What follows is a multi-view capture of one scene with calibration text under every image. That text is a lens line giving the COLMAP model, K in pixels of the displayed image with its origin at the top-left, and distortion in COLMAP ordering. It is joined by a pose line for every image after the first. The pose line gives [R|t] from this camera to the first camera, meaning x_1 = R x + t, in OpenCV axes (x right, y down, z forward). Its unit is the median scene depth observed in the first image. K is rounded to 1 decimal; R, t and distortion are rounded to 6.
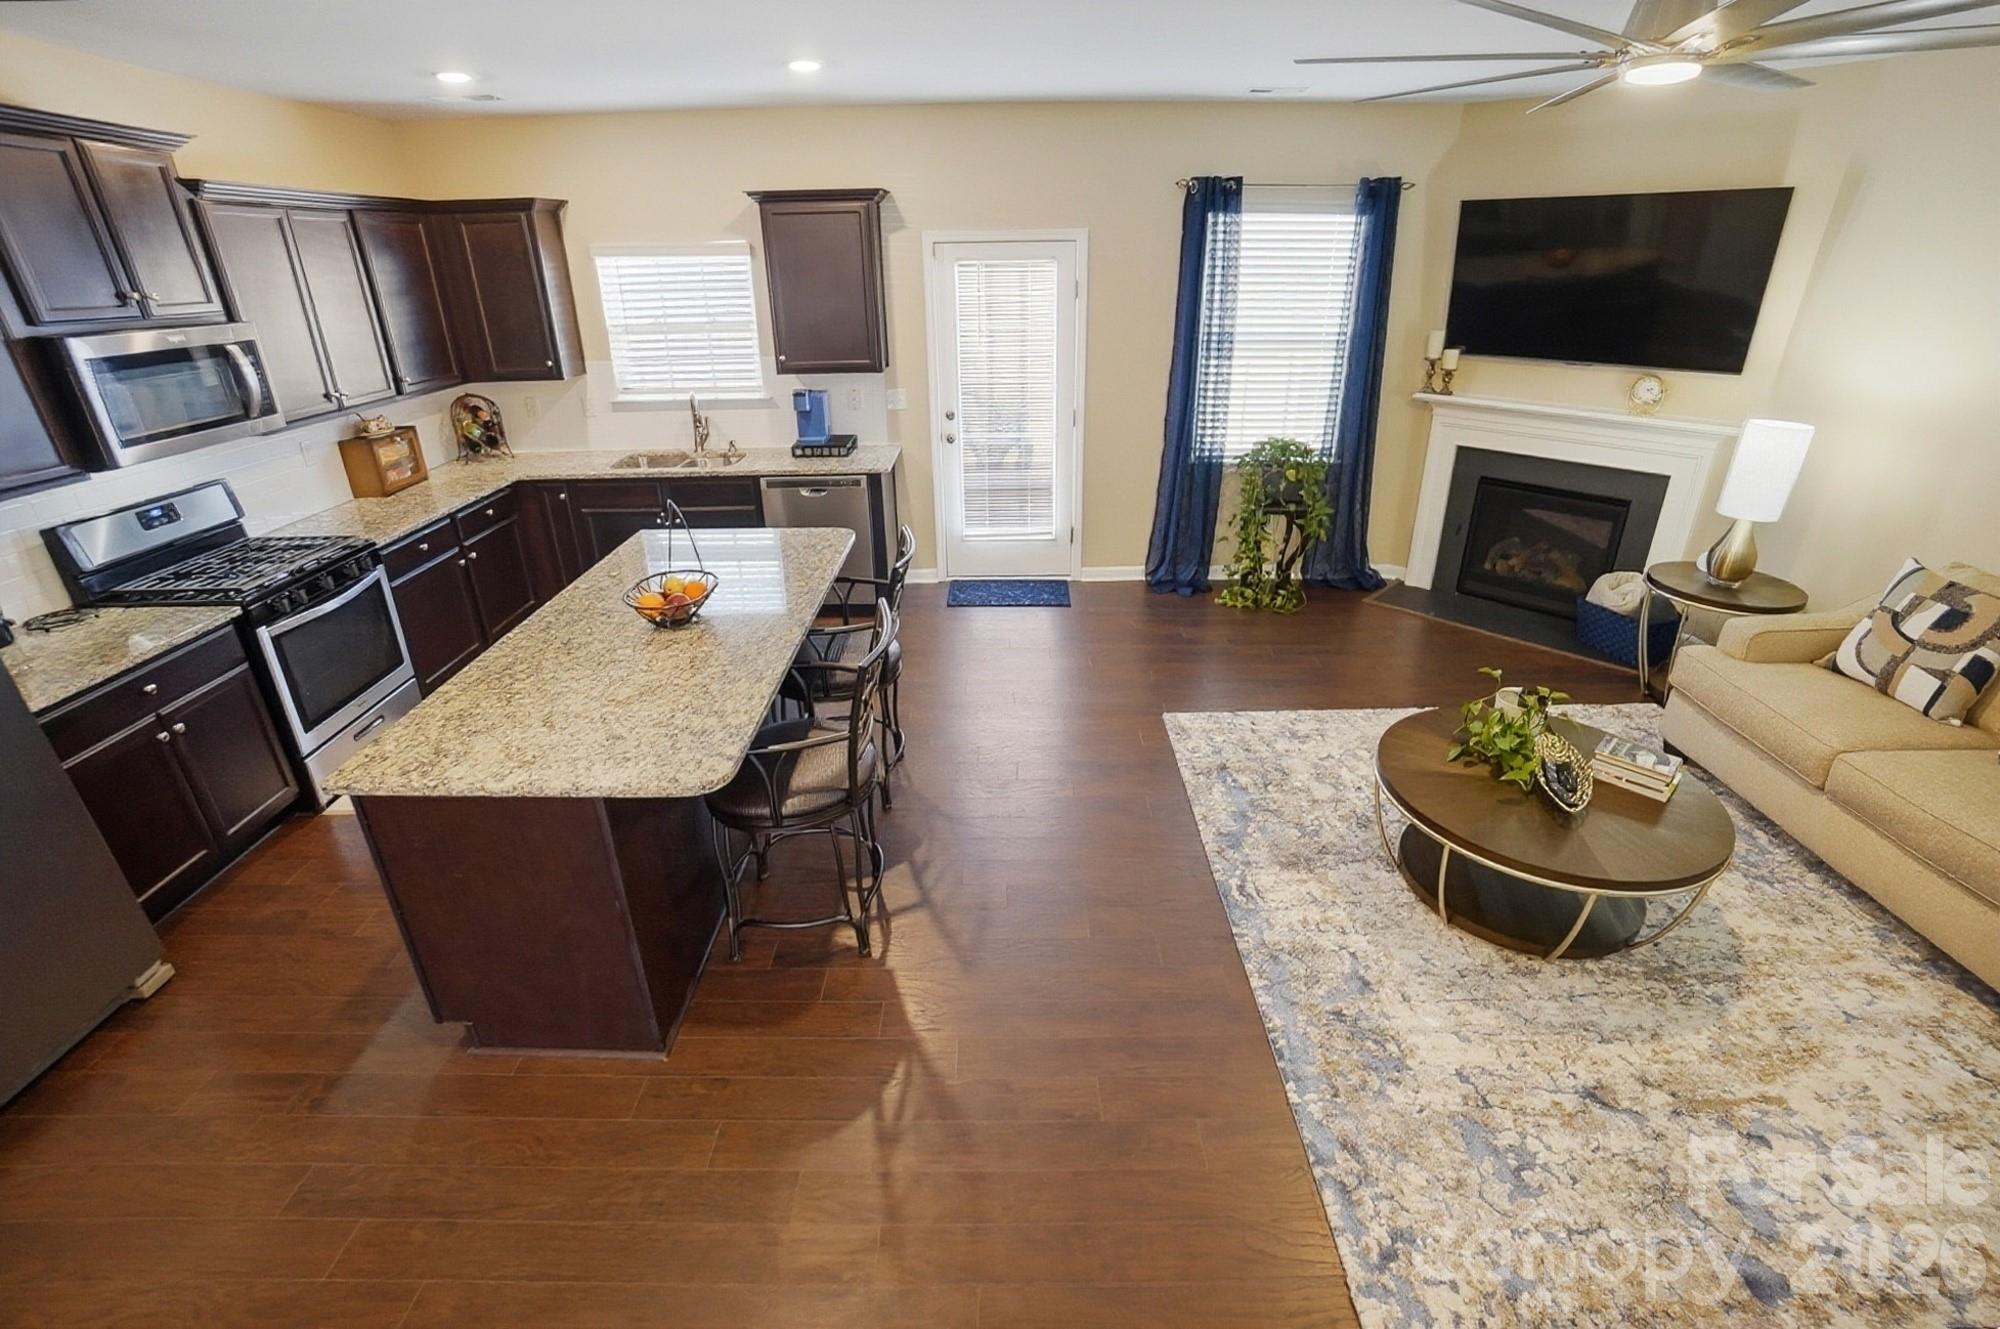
lens RADIAL K [[893.4, 0, 1004.4], [0, 893.4, 641.0], [0, 0, 1]] dist [-0.054560, 0.015807]
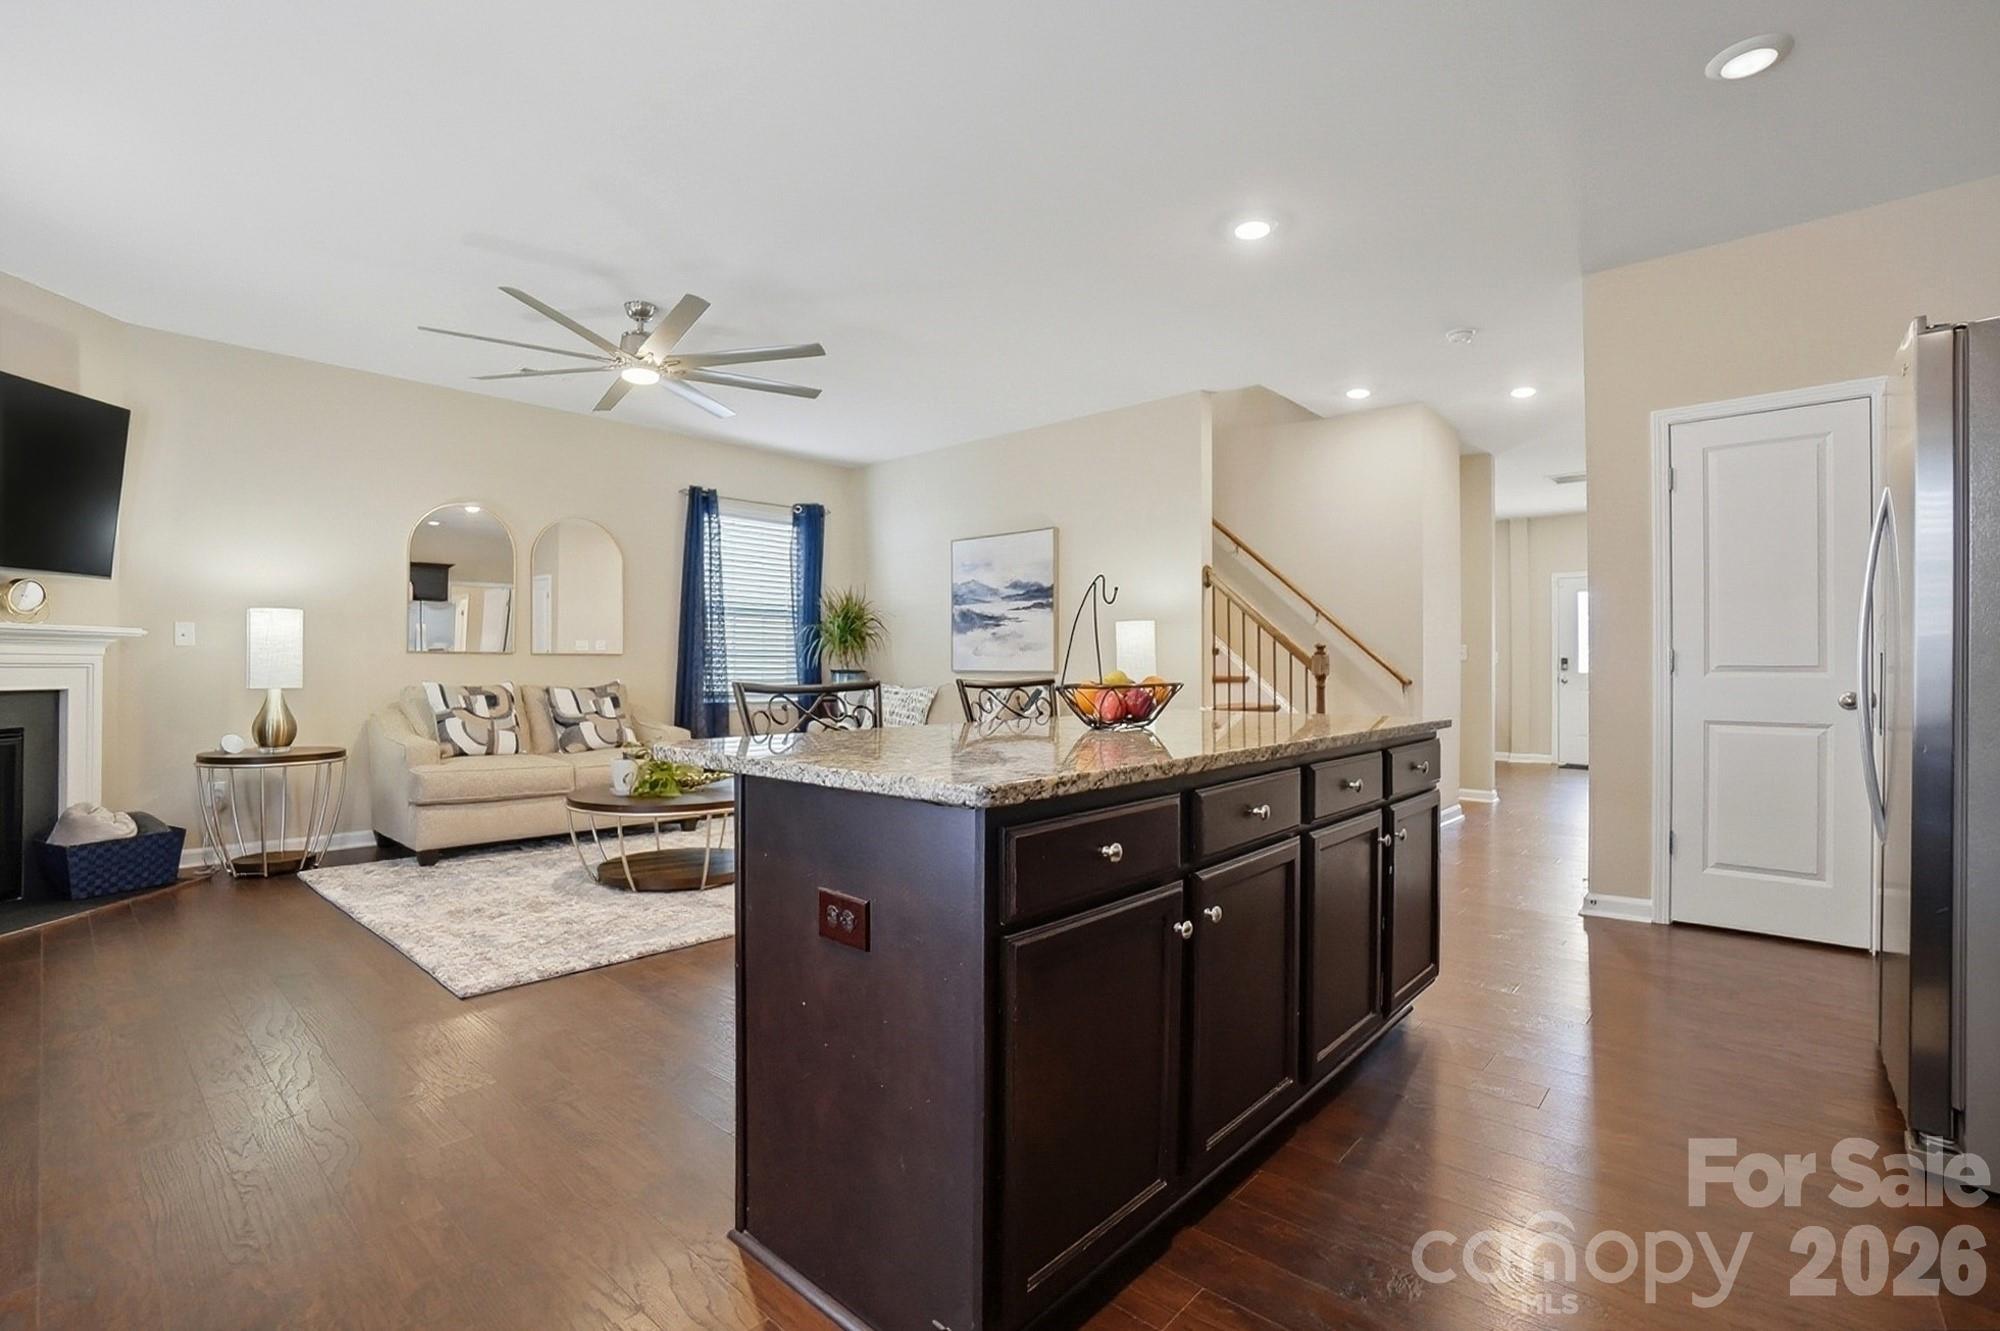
lens RADIAL K [[893.4, 0, 990.9], [0, 893.4, 669.7], [0, 0, 1]] dist [-0.054560, 0.015807]
pose [[-0.737226, 0.008735, 0.675590, -0.520483], [0.277666, 0.915492, 0.291162, -0.207110], [-0.615954, 0.402240, -0.677350, 1.023493]]
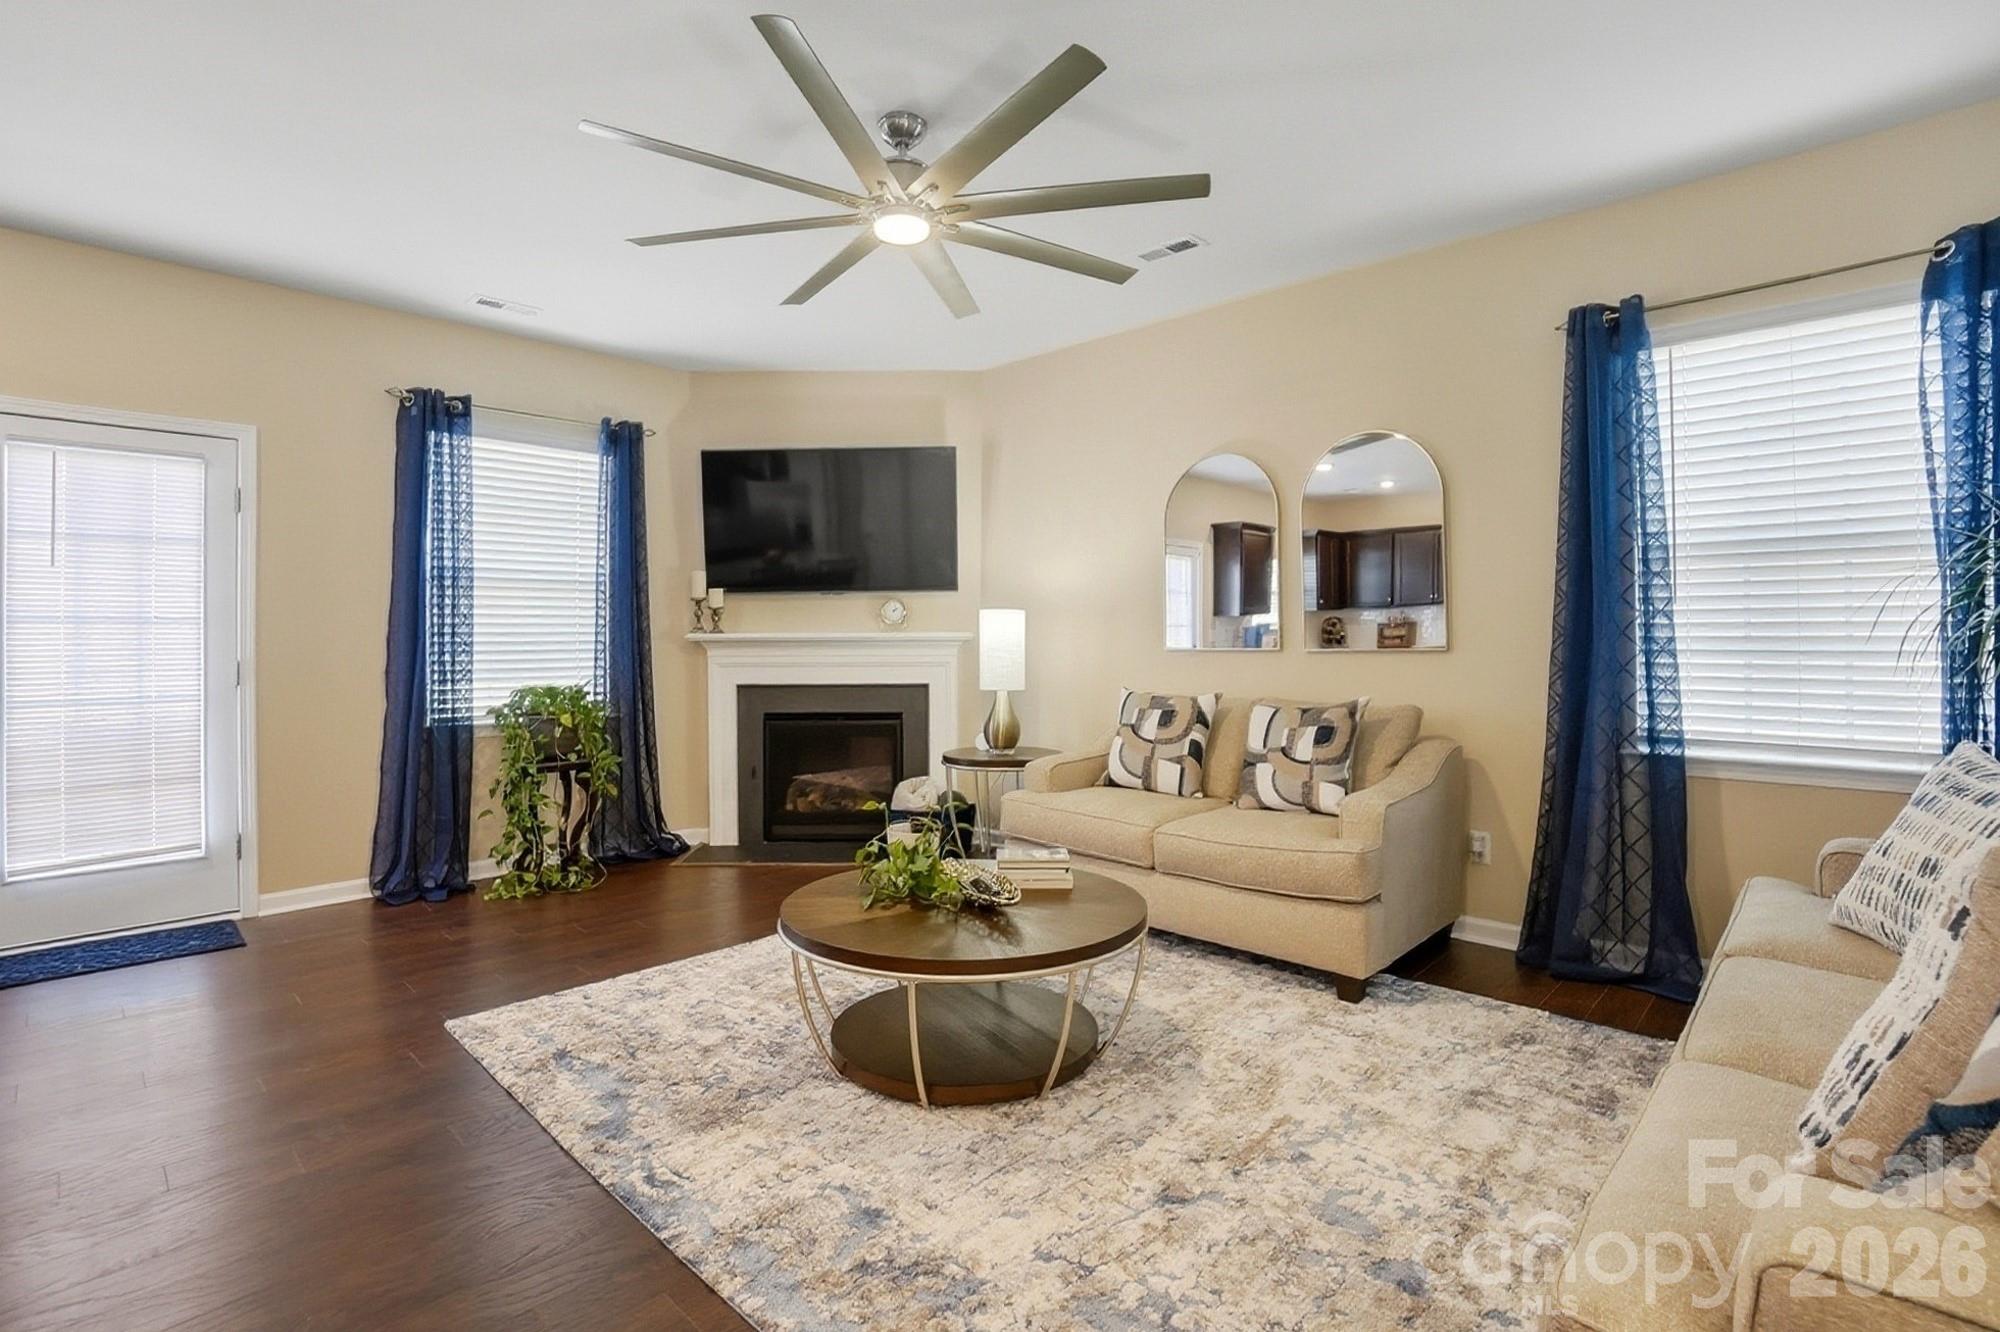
lens RADIAL K [[932.5, 0, 995.4], [0, 932.5, 632.3], [0, 0, 1]] dist [-0.047539, 0.004722]
pose [[0.693683, 0.013198, 0.720160, -0.026001], [0.286530, 0.912260, -0.292714, 0.122744], [-0.660836, 0.409398, 0.629038, 0.175634]]
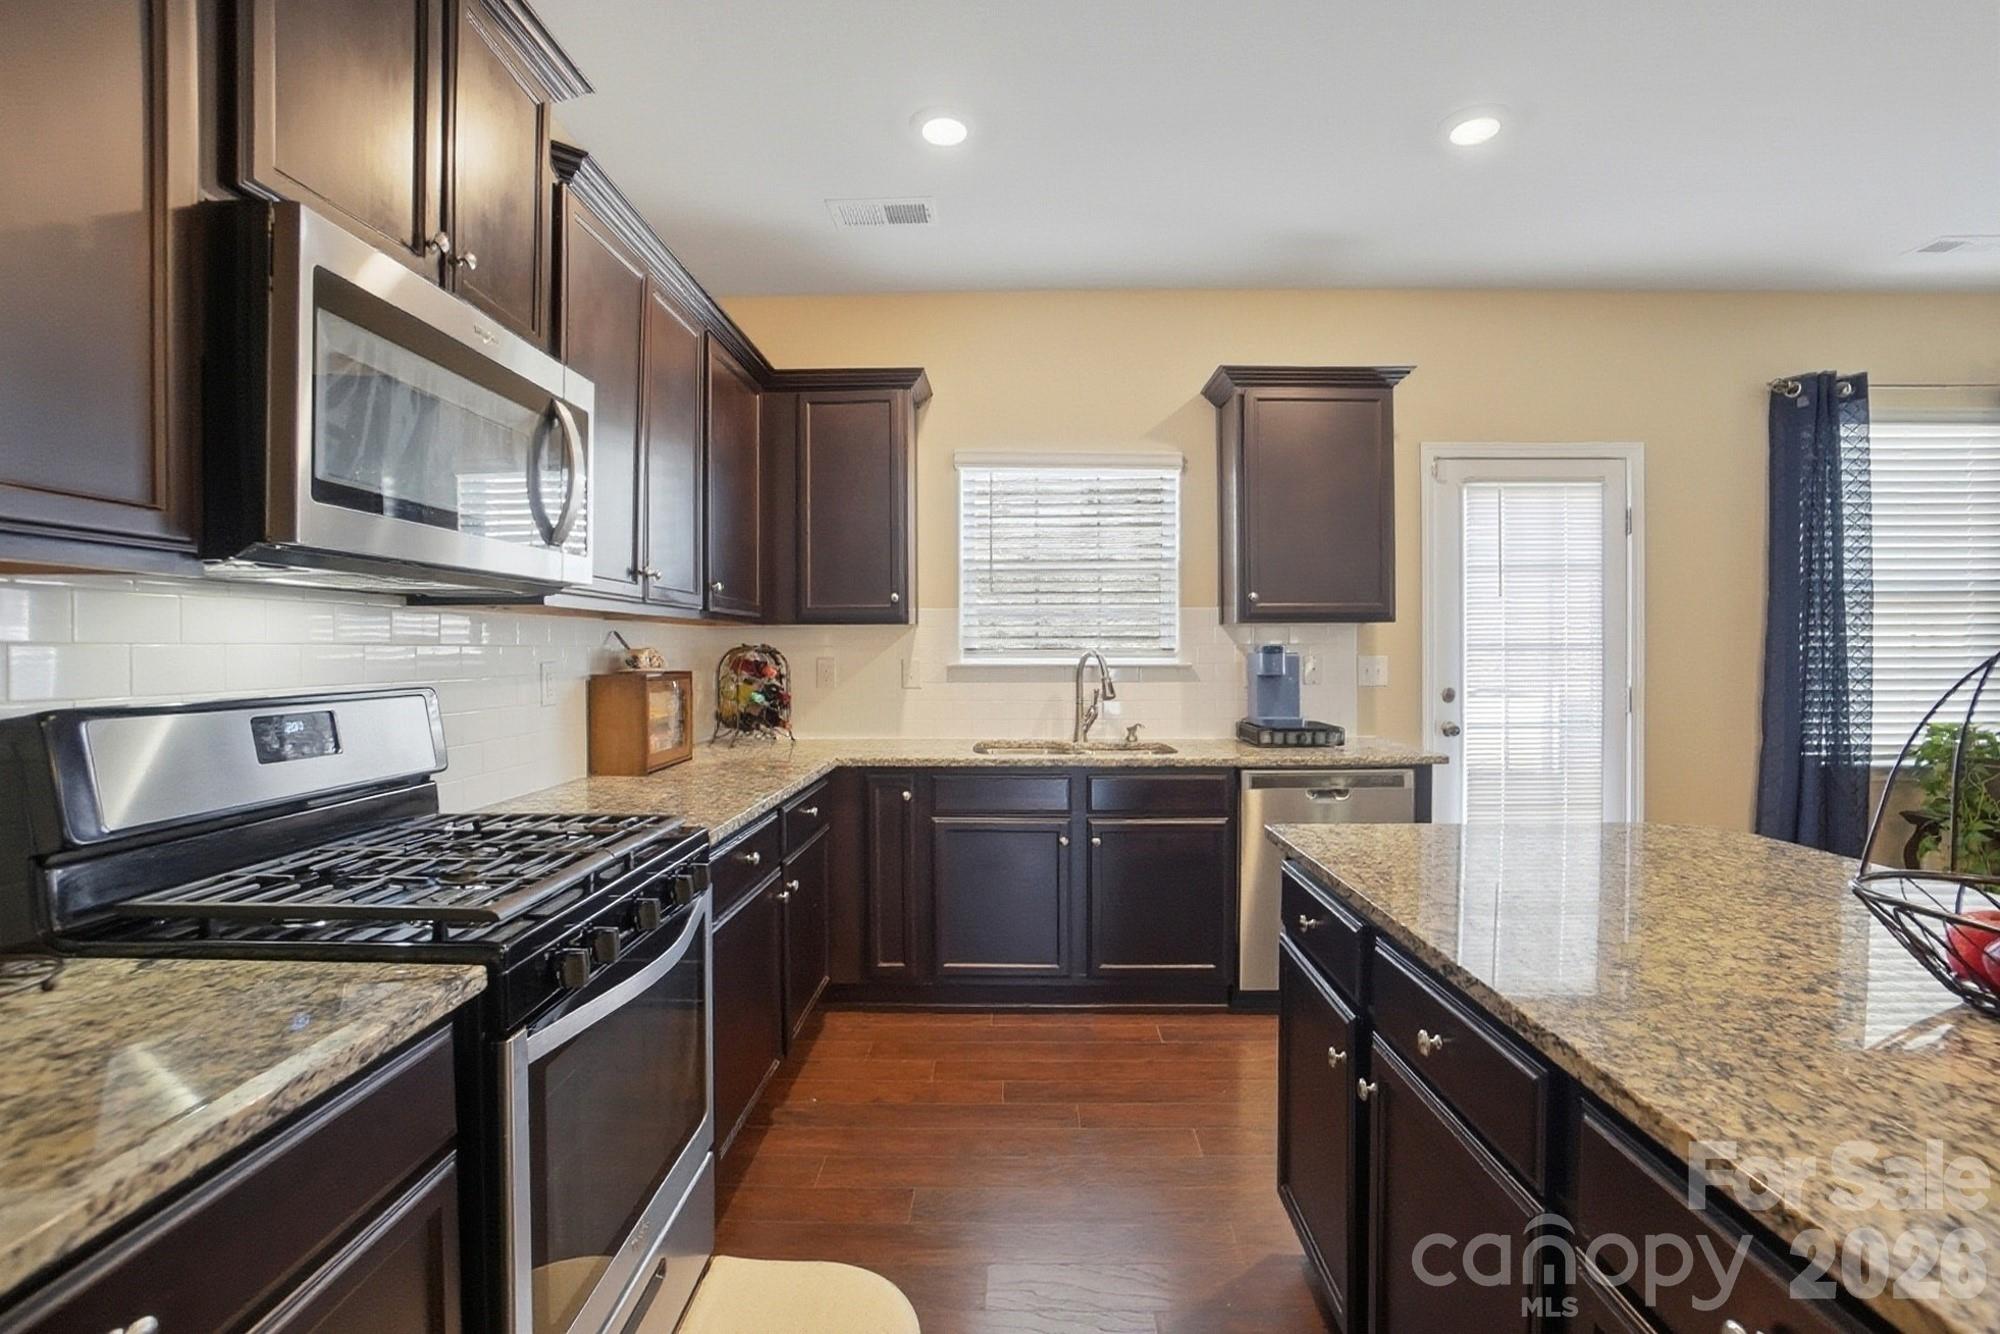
lens RADIAL K [[893.4, 0, 1013.2], [0, 893.4, 652.3], [0, 0, 1]] dist [-0.054560, 0.015807]
pose [[0.999799, 0.008323, -0.018243, -0.469465], [-0.014884, 0.917679, -0.397043, -0.014197], [0.013437, 0.397234, 0.917619, 0.449142]]
